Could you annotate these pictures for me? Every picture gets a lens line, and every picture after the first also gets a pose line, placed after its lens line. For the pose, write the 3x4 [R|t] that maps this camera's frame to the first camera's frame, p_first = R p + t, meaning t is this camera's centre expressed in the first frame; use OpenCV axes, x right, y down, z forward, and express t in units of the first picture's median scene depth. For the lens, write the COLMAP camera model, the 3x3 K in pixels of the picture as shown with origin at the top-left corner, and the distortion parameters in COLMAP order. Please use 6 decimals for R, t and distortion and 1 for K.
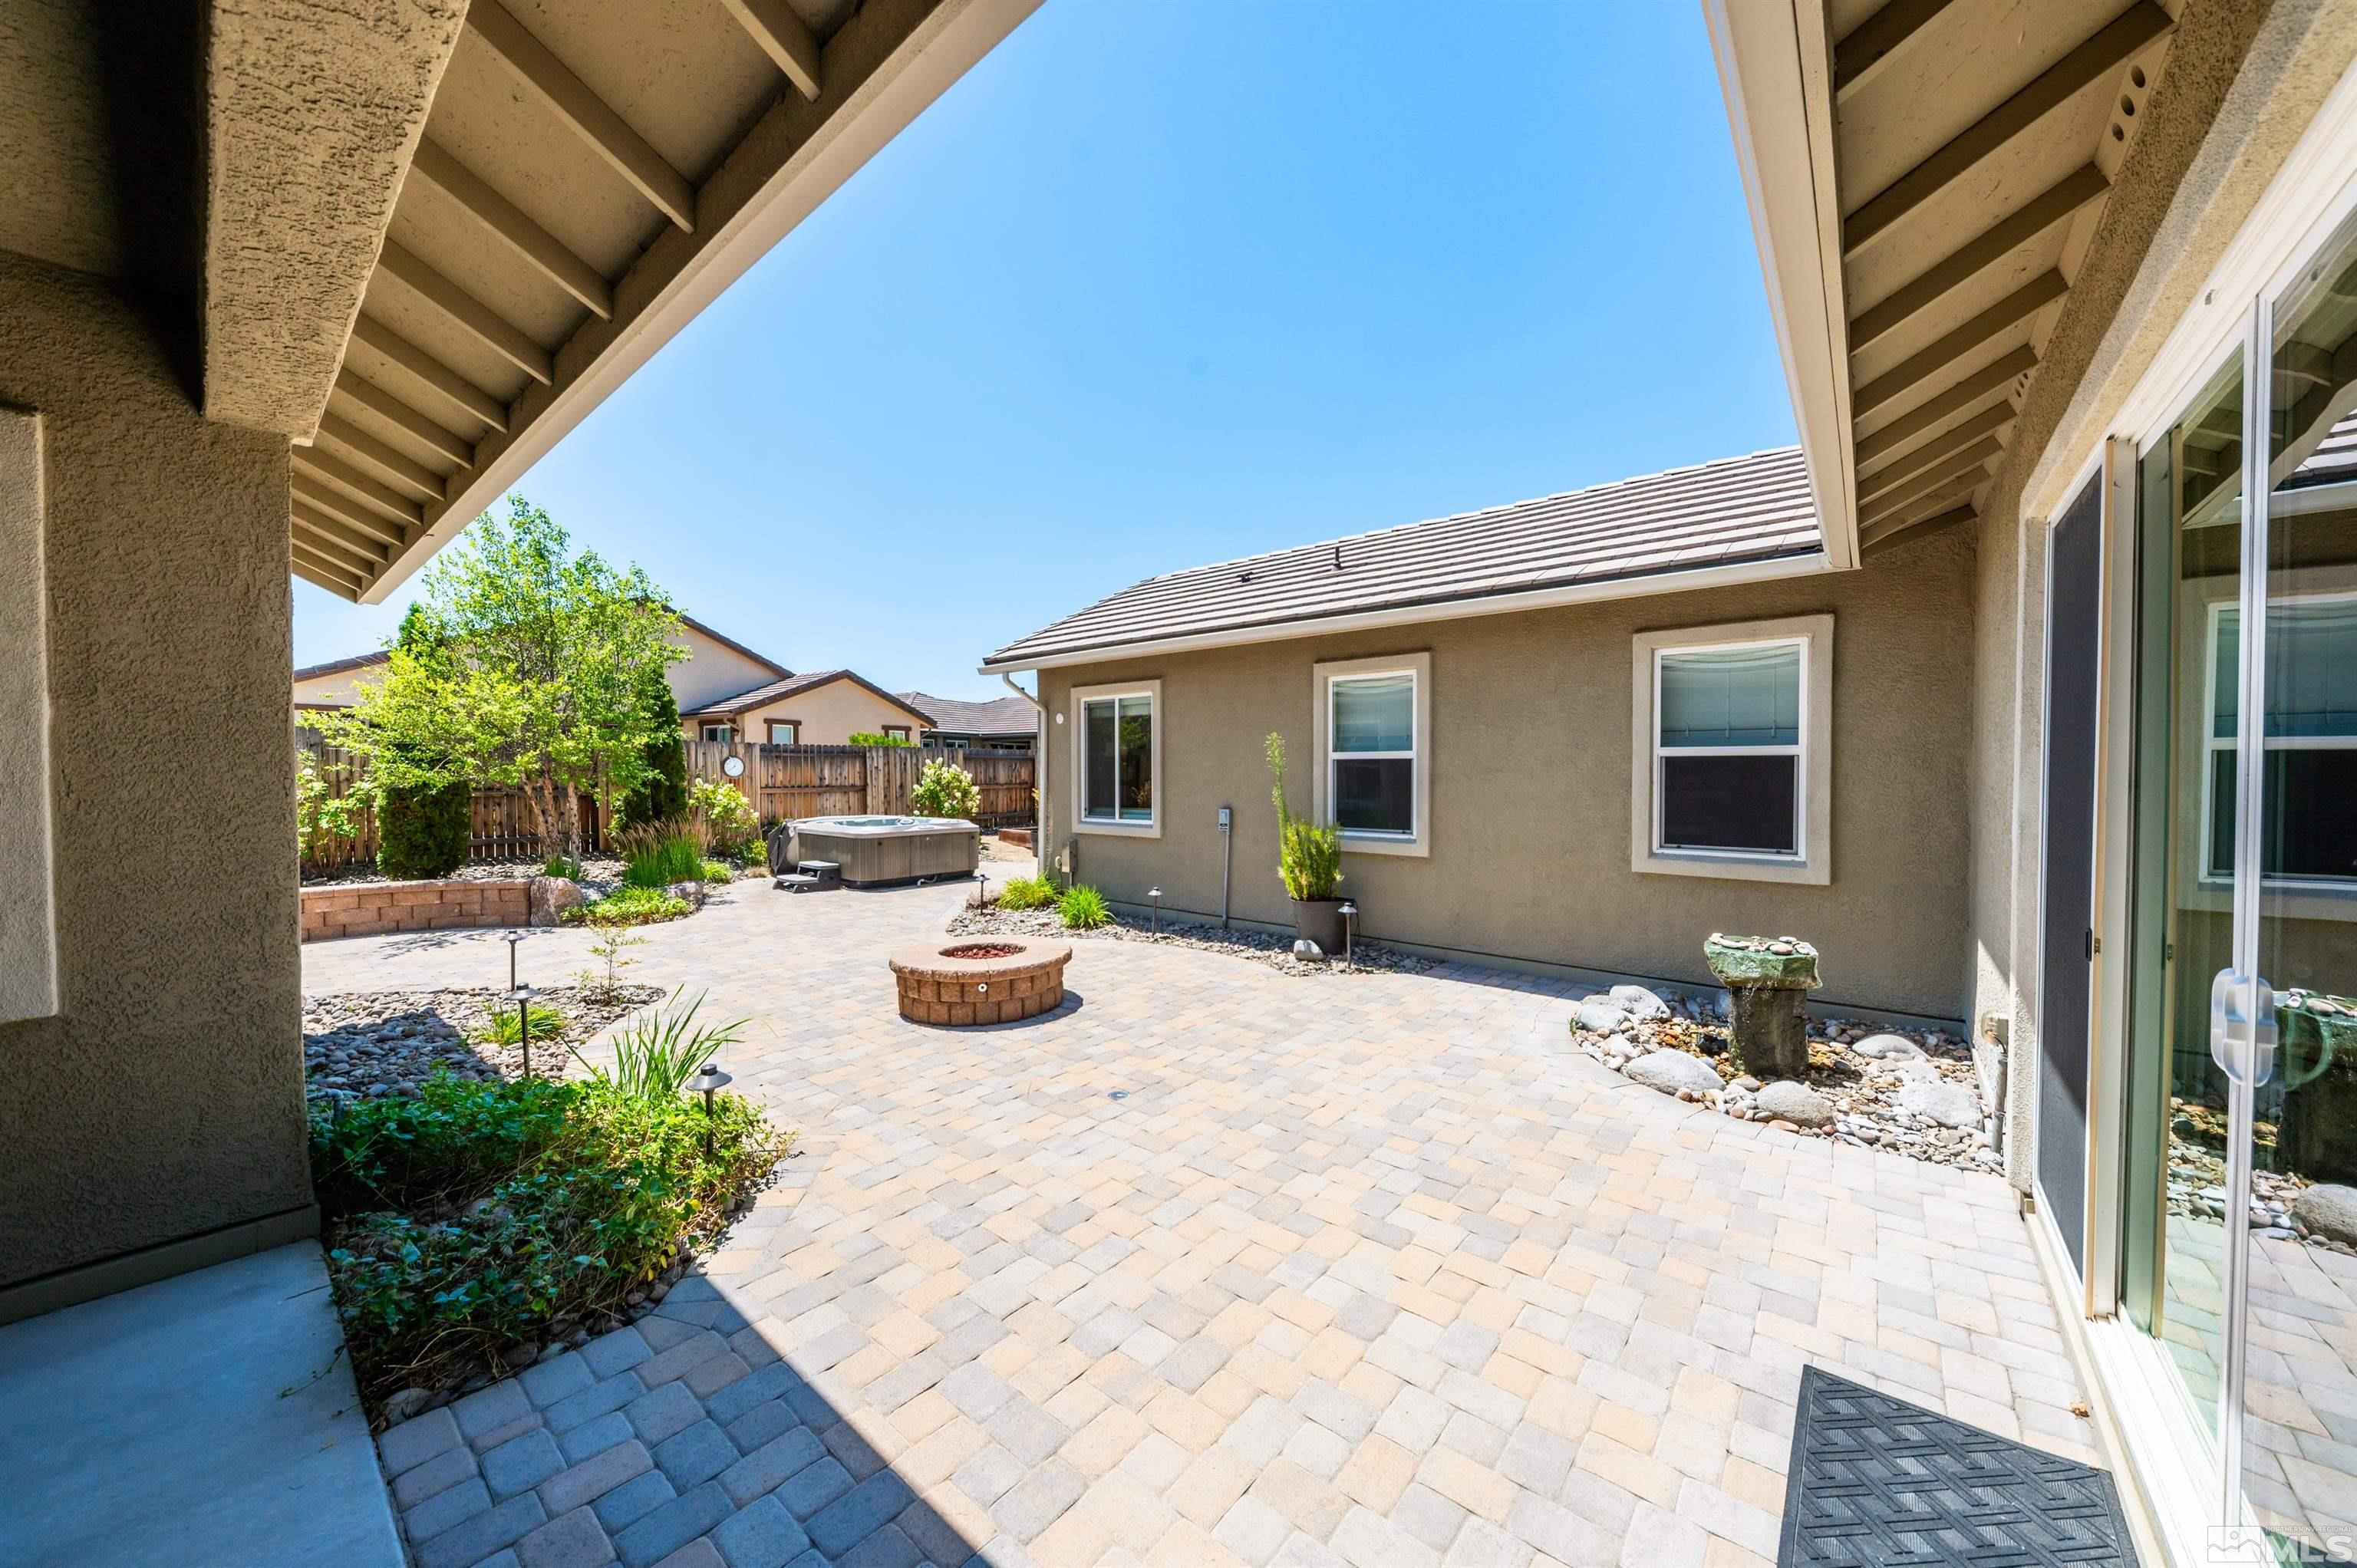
lens RADIAL K [[815.6, 0, 1188.0], [0, 815.6, 783.0], [0, 0, 1]] dist [0.001771, -0.000141]
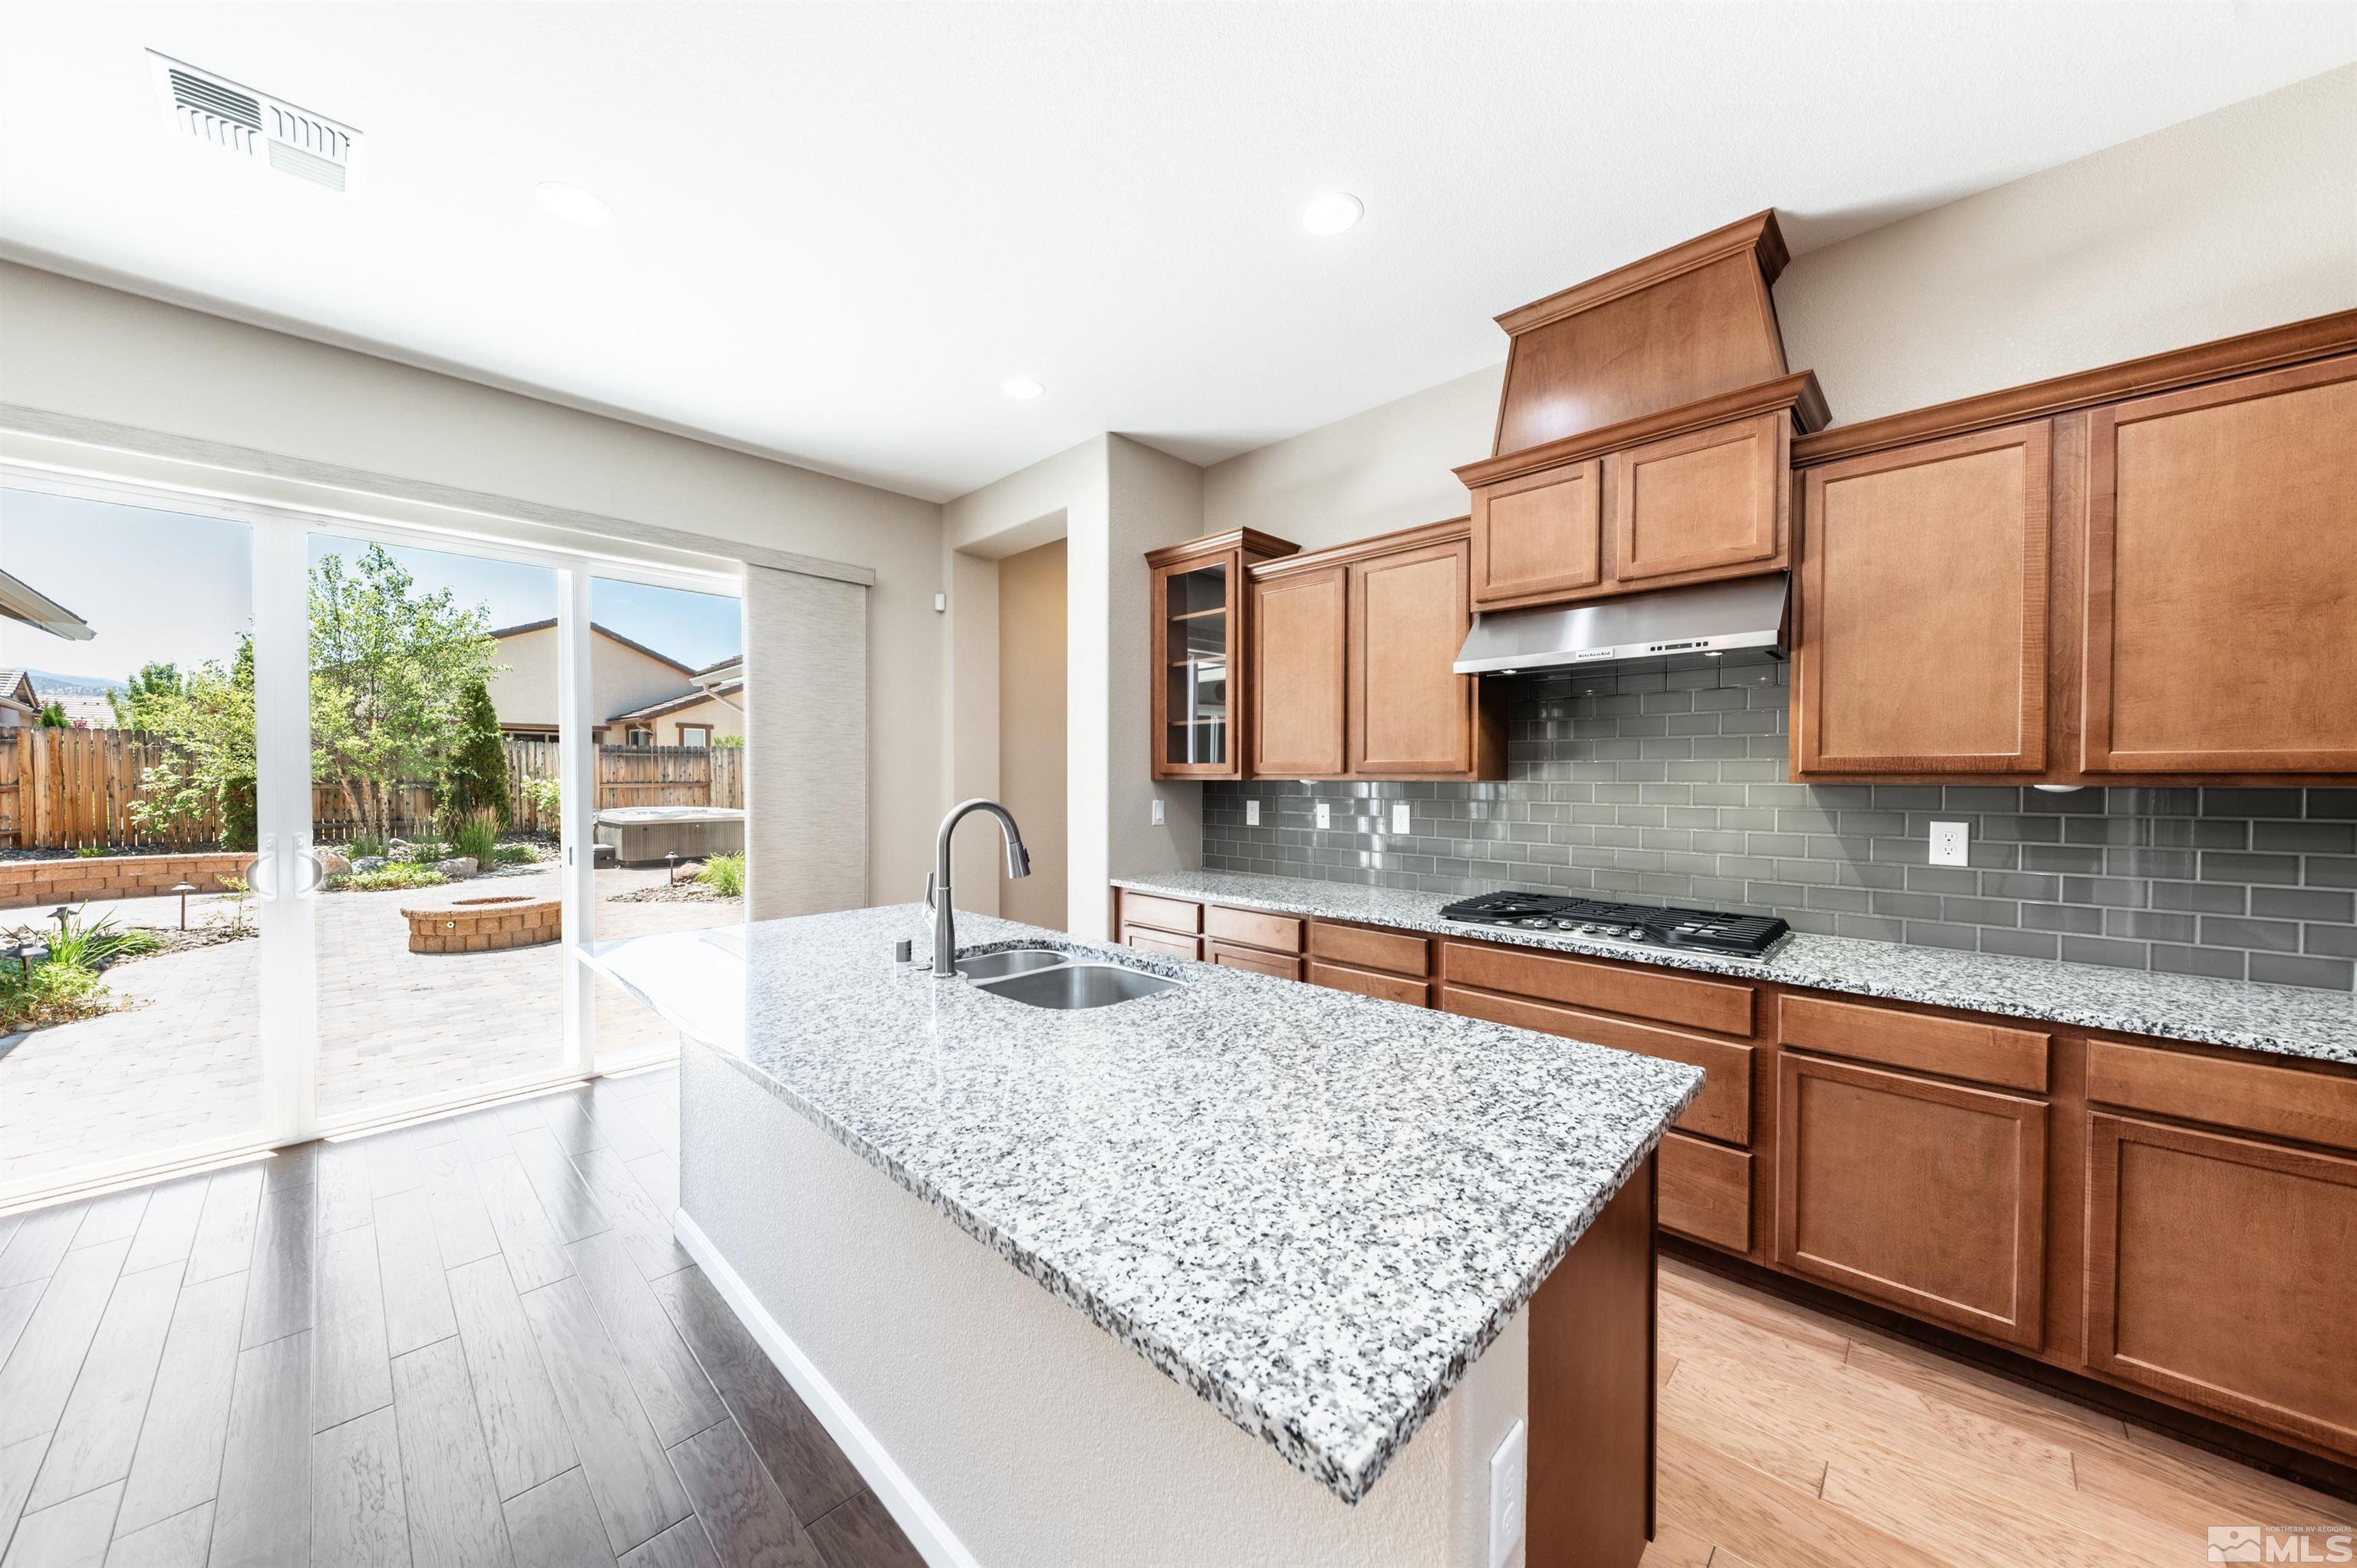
lens RADIAL K [[819.7, 0, 1172.9], [0, 819.7, 789.1], [0, 0, 1]] dist [0.009492, -0.003147]
pose [[0.996753, 0.002931, -0.080463, 0.749681], [-0.002678, 0.999991, 0.003246, 0.015857], [0.080472, -0.003020, 0.996752, -0.179441]]
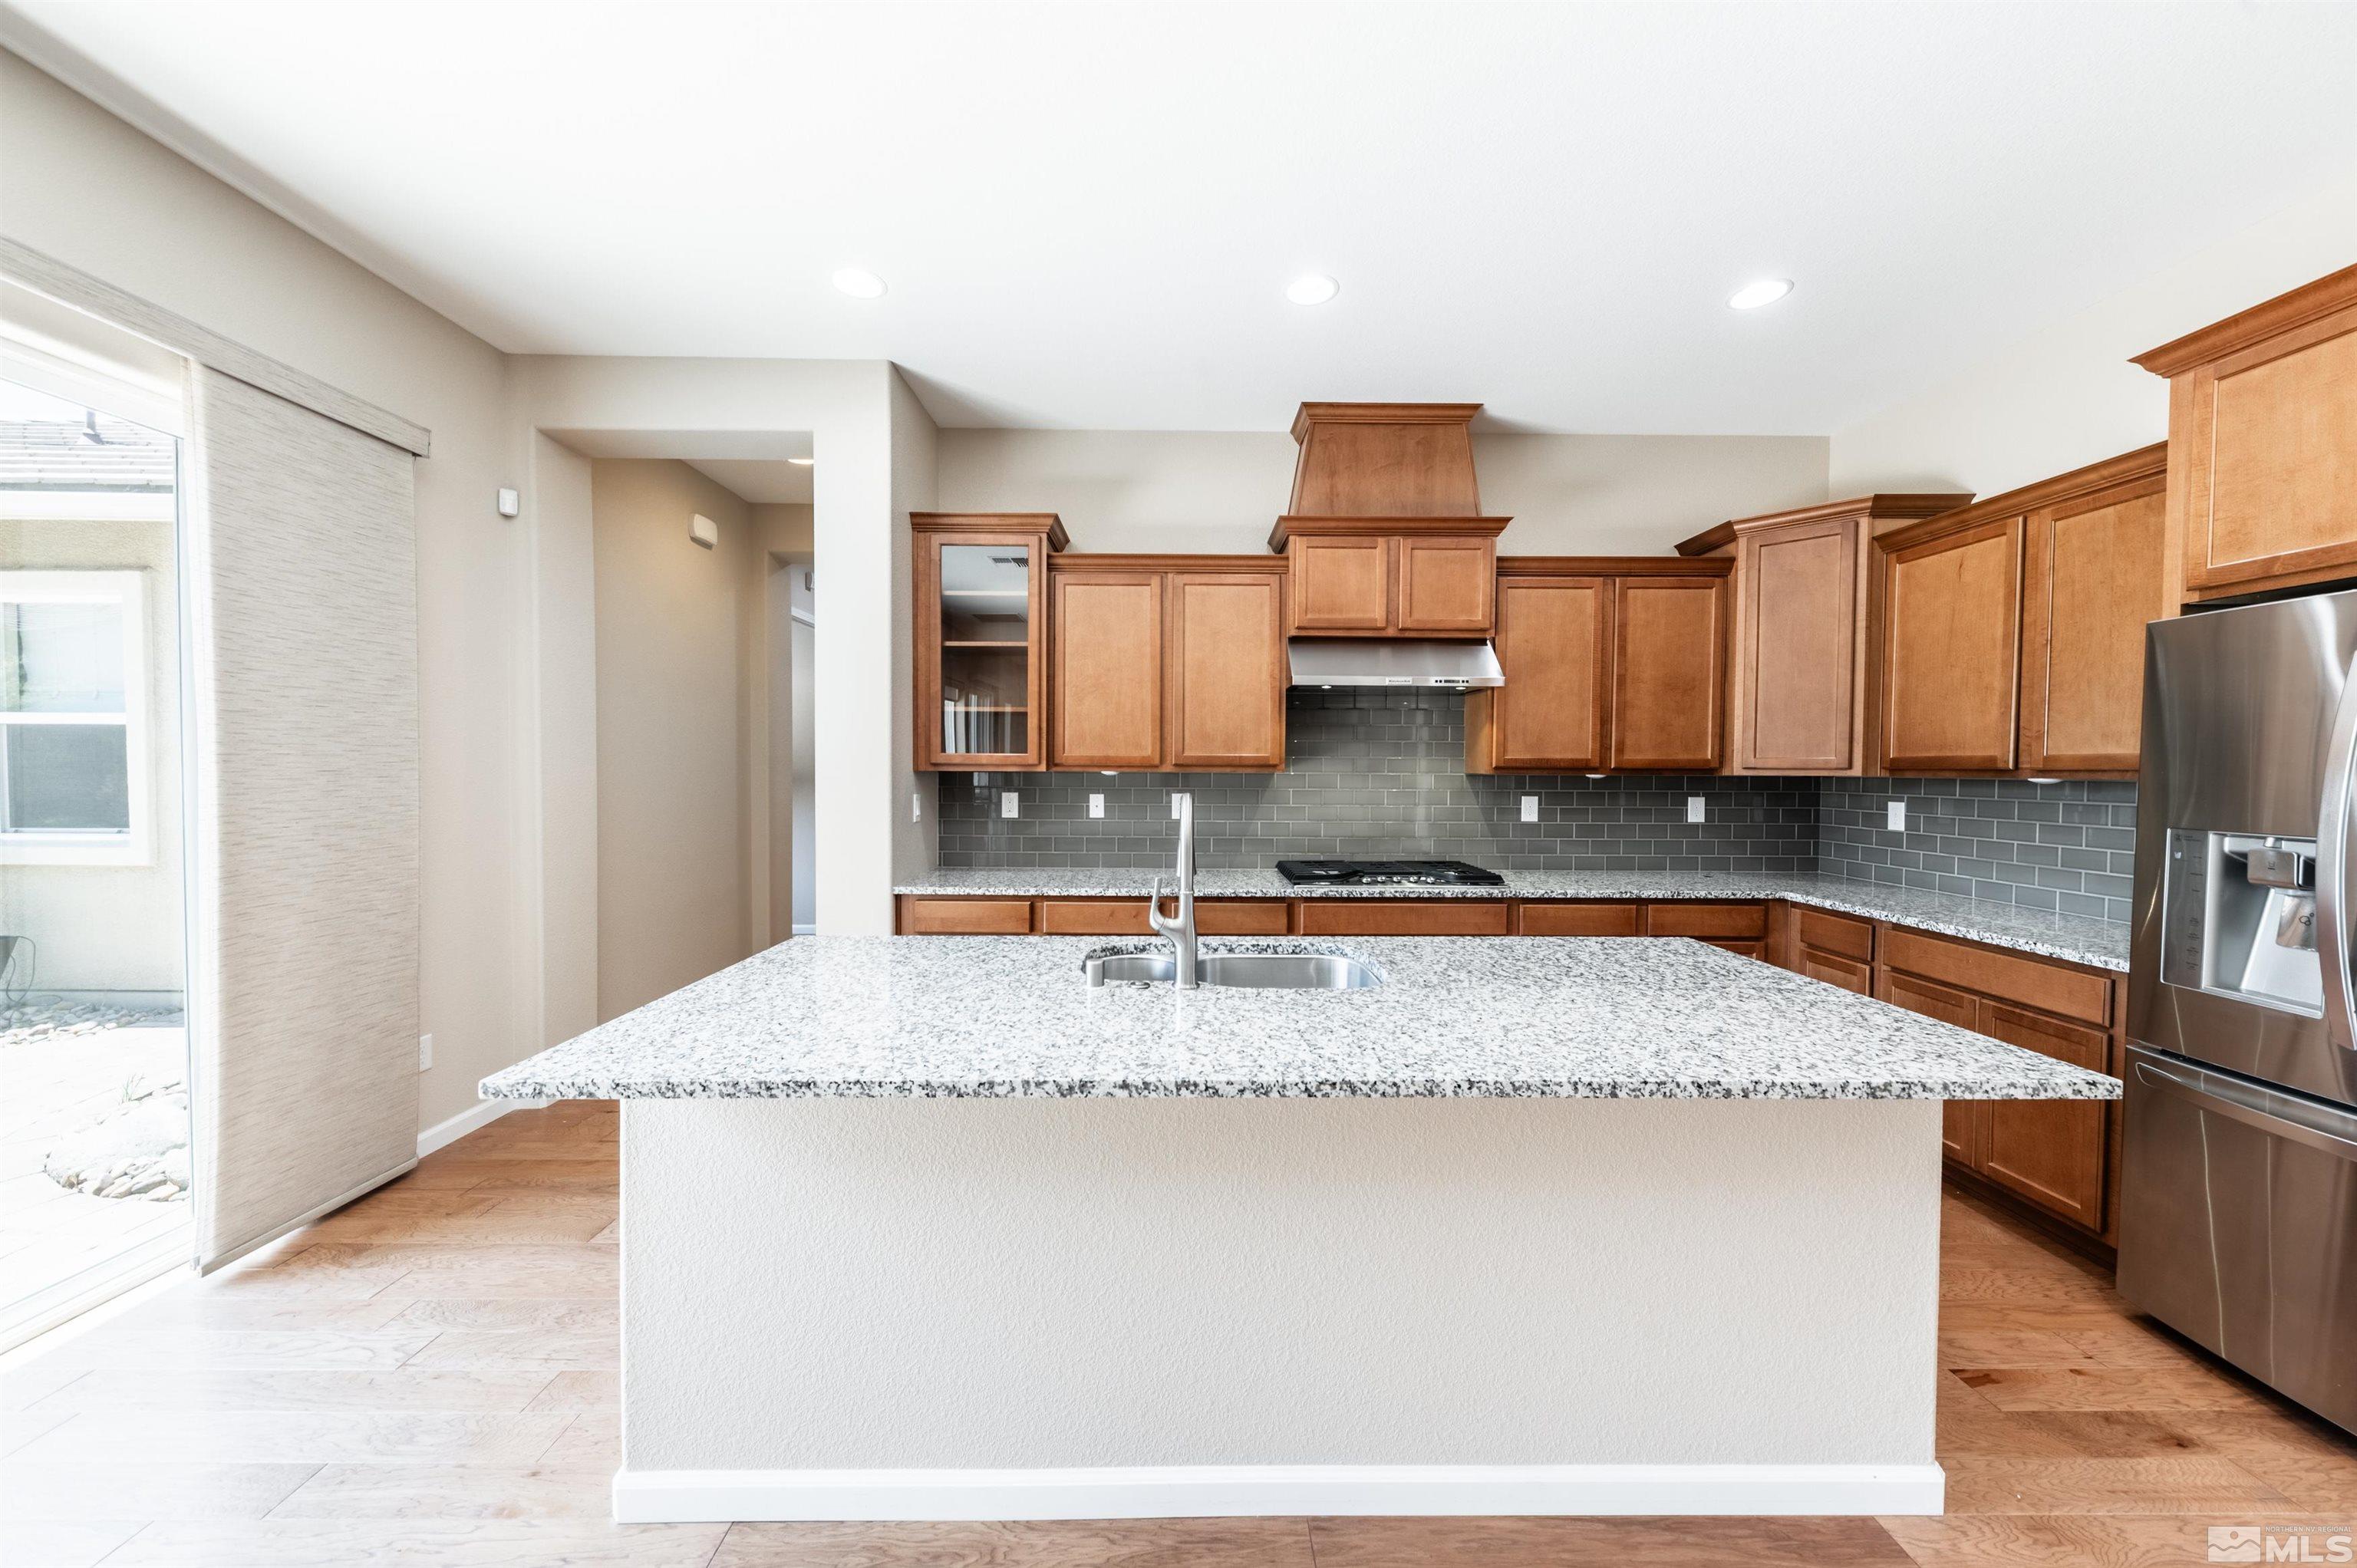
lens RADIAL K [[825.7, 0, 1186.4], [0, 825.7, 786.4], [0, 0, 1]] dist [0.007842, -0.000184]
pose [[0.762872, -0.010626, 0.646462, 0.496871], [0.002260, 0.999903, 0.013770, 0.014260], [-0.646545, -0.009044, 0.762822, -0.107543]]
